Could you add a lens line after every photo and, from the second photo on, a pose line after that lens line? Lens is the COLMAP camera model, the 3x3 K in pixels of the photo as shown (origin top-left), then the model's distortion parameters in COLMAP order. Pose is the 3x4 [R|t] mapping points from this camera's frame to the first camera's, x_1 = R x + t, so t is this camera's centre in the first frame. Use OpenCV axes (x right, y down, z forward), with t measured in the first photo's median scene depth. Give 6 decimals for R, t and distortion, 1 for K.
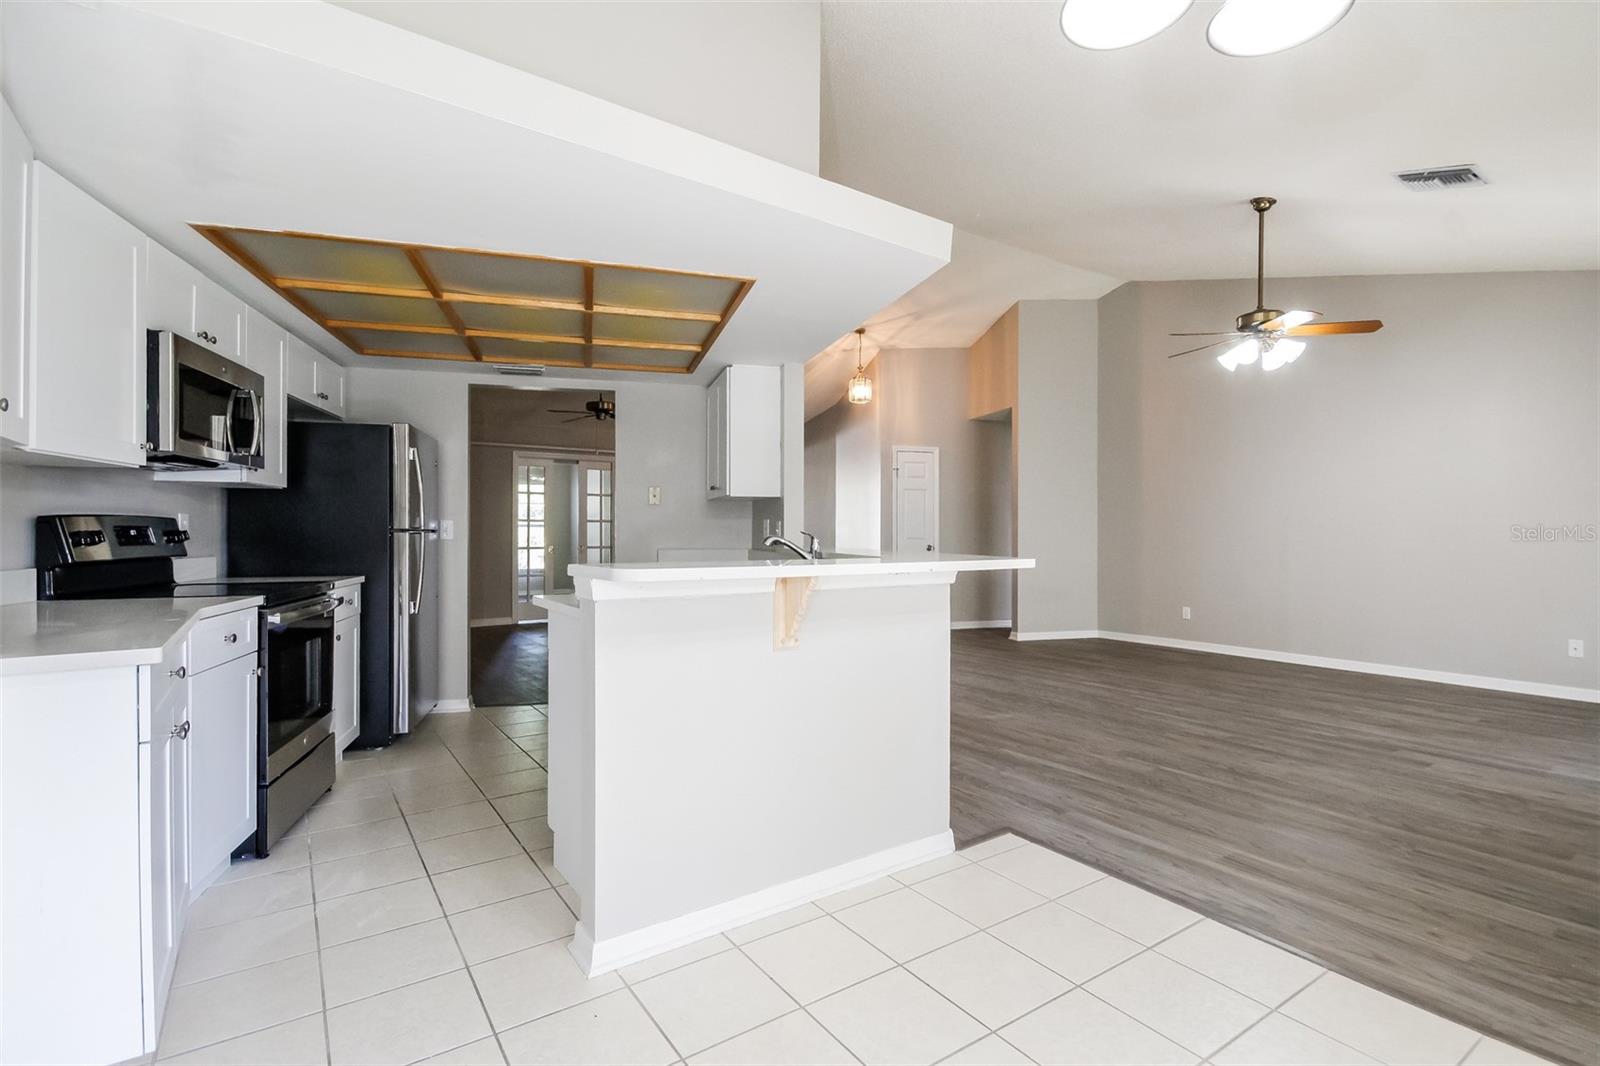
lens RADIAL K [[753.0, 0, 796.9], [0, 753.0, 534.8], [0, 0, 1]] dist [0.003519, -0.002950]
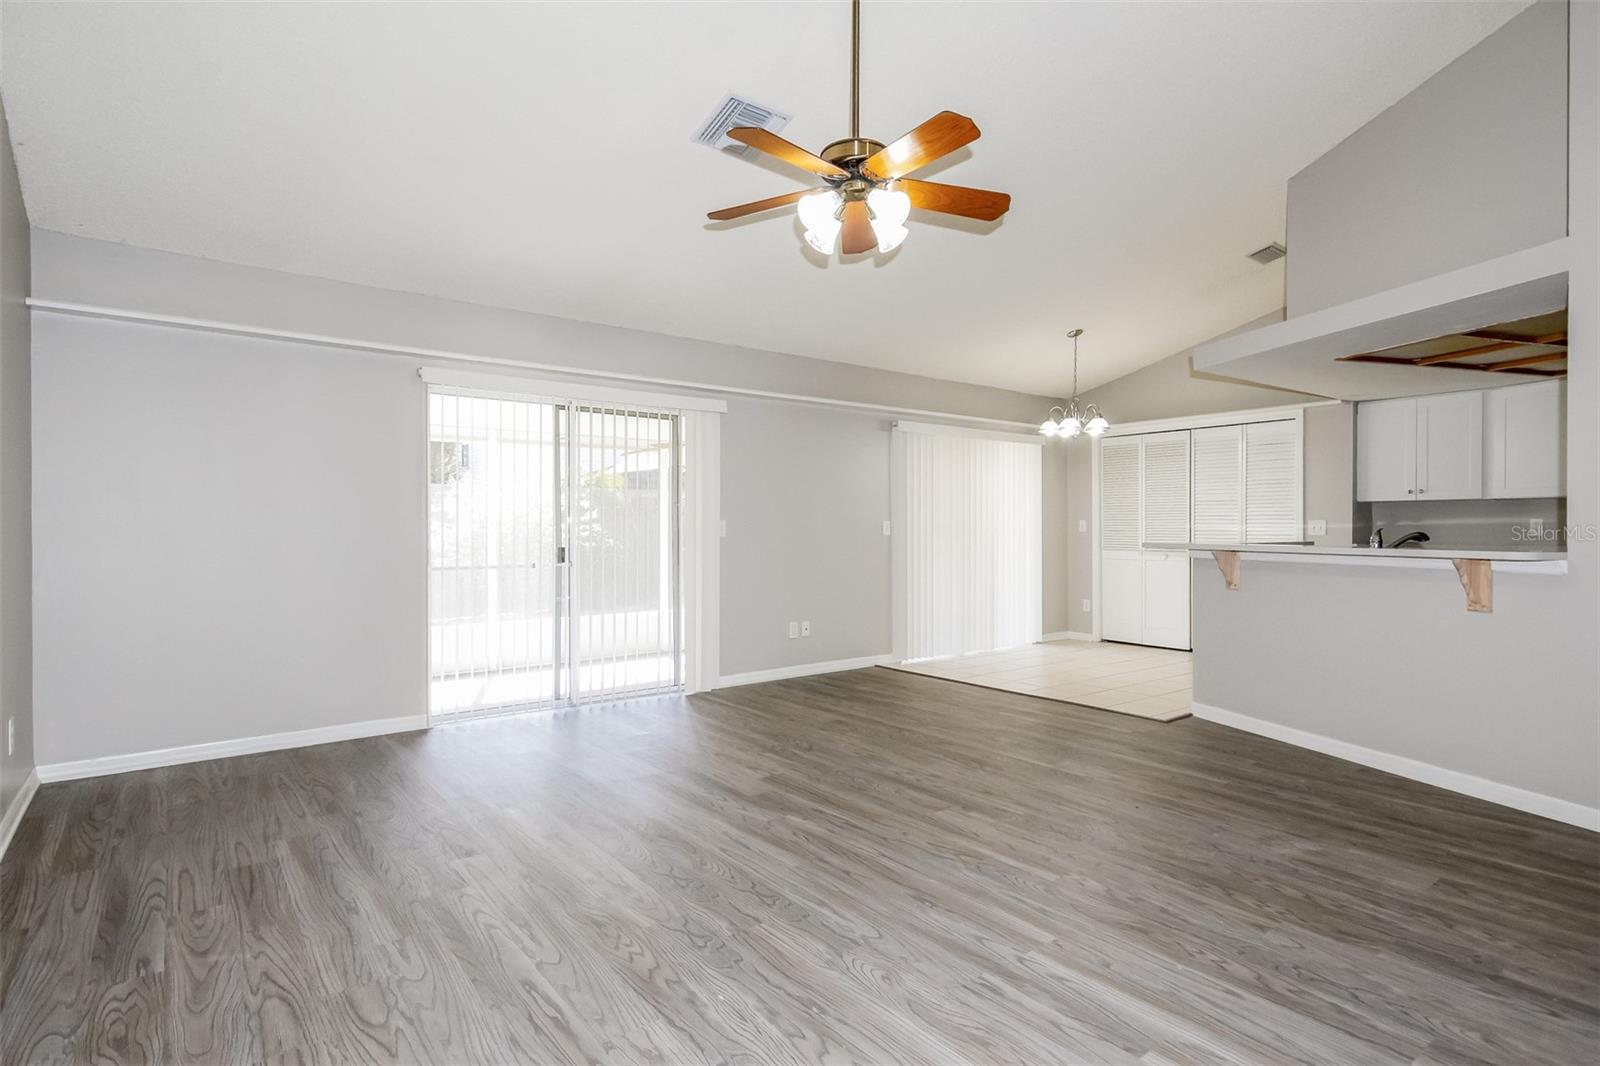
lens RADIAL K [[824.5, 0, 814.3], [0, 824.5, 541.0], [0, 0, 1]] dist [0.029411, 0.001485]
pose [[-0.997416, -0.002135, -0.071806, 0.689244], [-0.003633, 0.999778, 0.020732, -0.007265], [0.071746, 0.020940, -0.997203, 1.624906]]
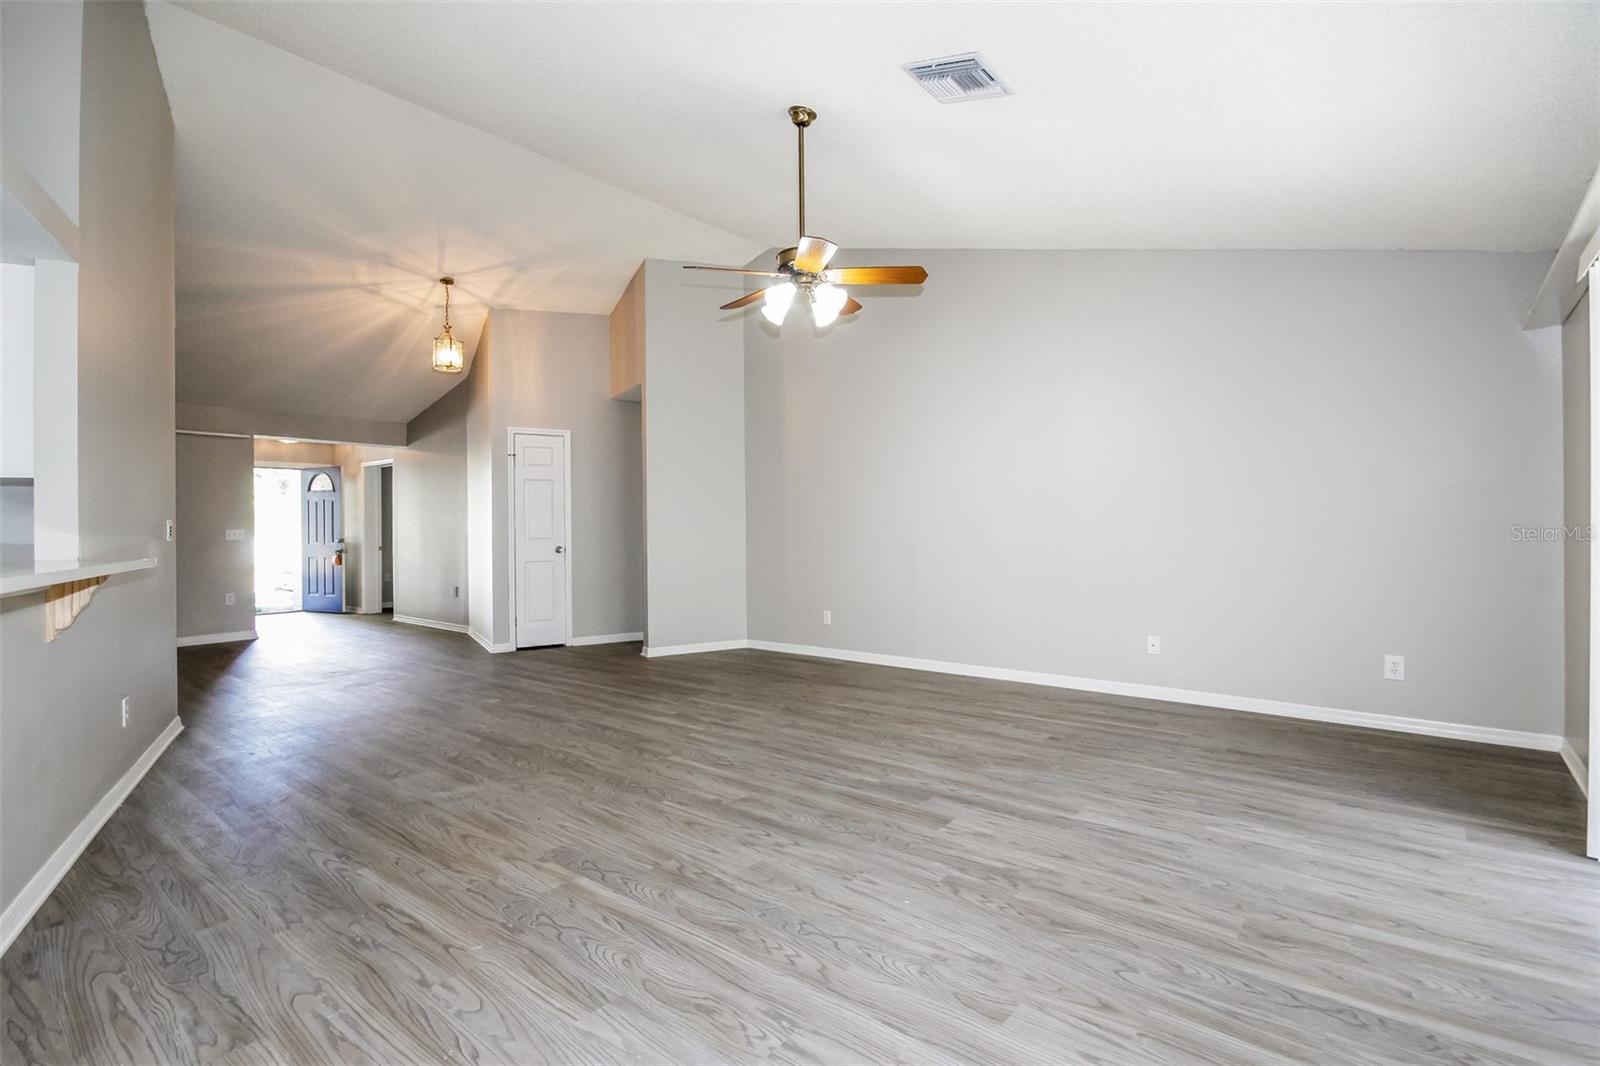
lens RADIAL K [[753.0, 0, 798.4], [0, 753.0, 526.5], [0, 0, 1]] dist [0.003519, -0.002950]
pose [[0.960842, -0.011378, 0.276864, 0.387542], [0.013912, 0.999877, -0.007189, 0.002588], [-0.276749, 0.010759, 0.960882, 0.236607]]
